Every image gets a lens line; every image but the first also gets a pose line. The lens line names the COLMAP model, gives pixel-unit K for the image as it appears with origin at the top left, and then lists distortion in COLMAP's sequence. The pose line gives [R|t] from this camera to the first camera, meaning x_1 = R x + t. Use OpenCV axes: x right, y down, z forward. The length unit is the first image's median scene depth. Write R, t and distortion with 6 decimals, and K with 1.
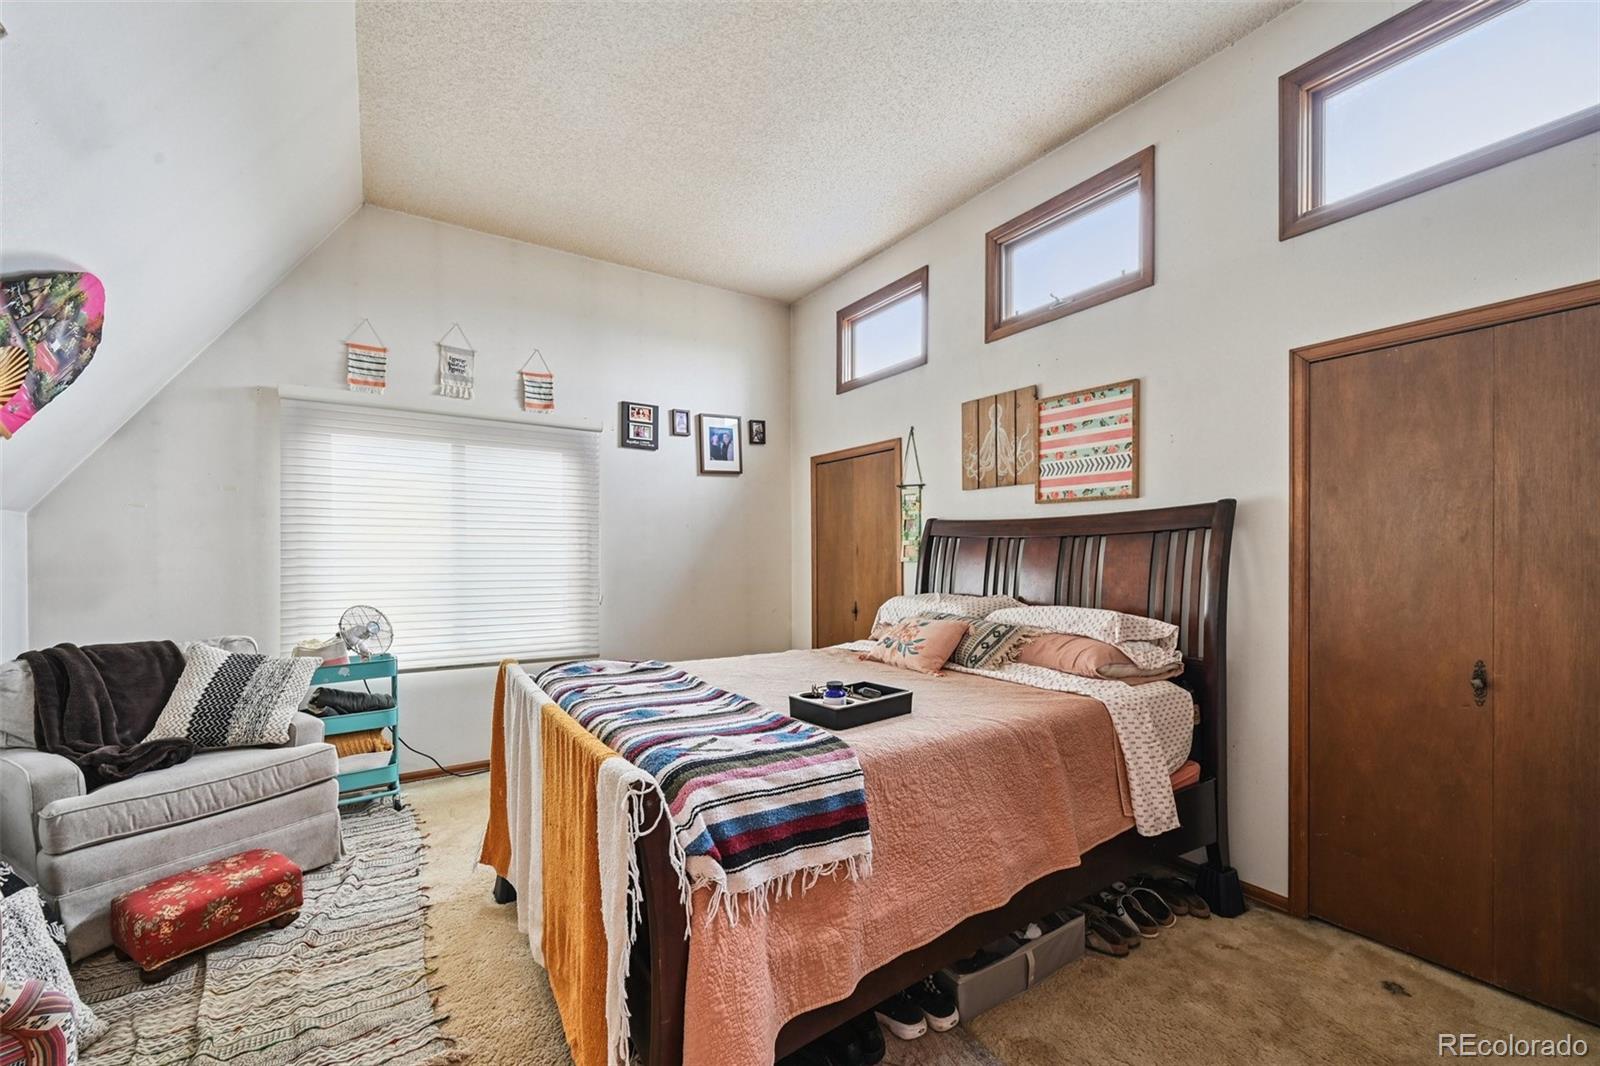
lens RADIAL K [[652.3, 0, 814.0], [0, 652.3, 557.9], [0, 0, 1]] dist [-0.002166, 0.000441]
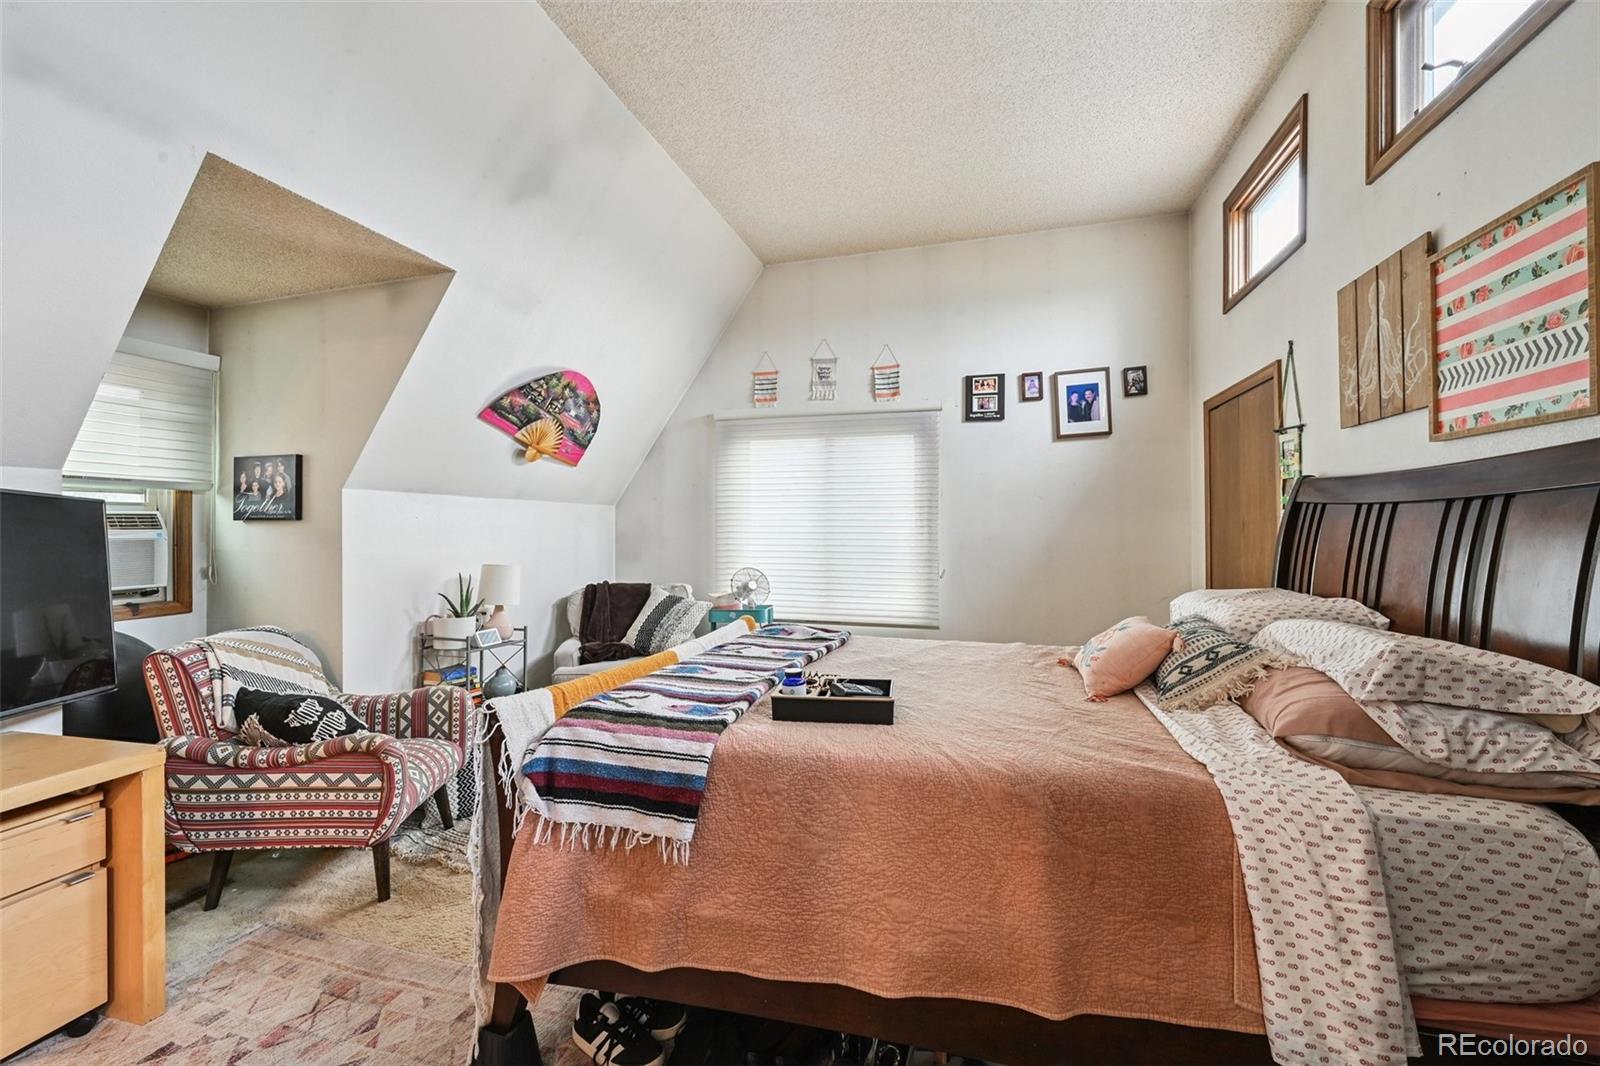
lens RADIAL K [[652.3, 0, 800.2], [0, 652.3, 525.2], [0, 0, 1]] dist [-0.002166, 0.000441]
pose [[0.646741, -0.003342, -0.762703, 0.400077], [-0.002909, 0.999972, -0.006849, -0.005438], [0.762704, 0.006648, 0.646713, 0.213033]]
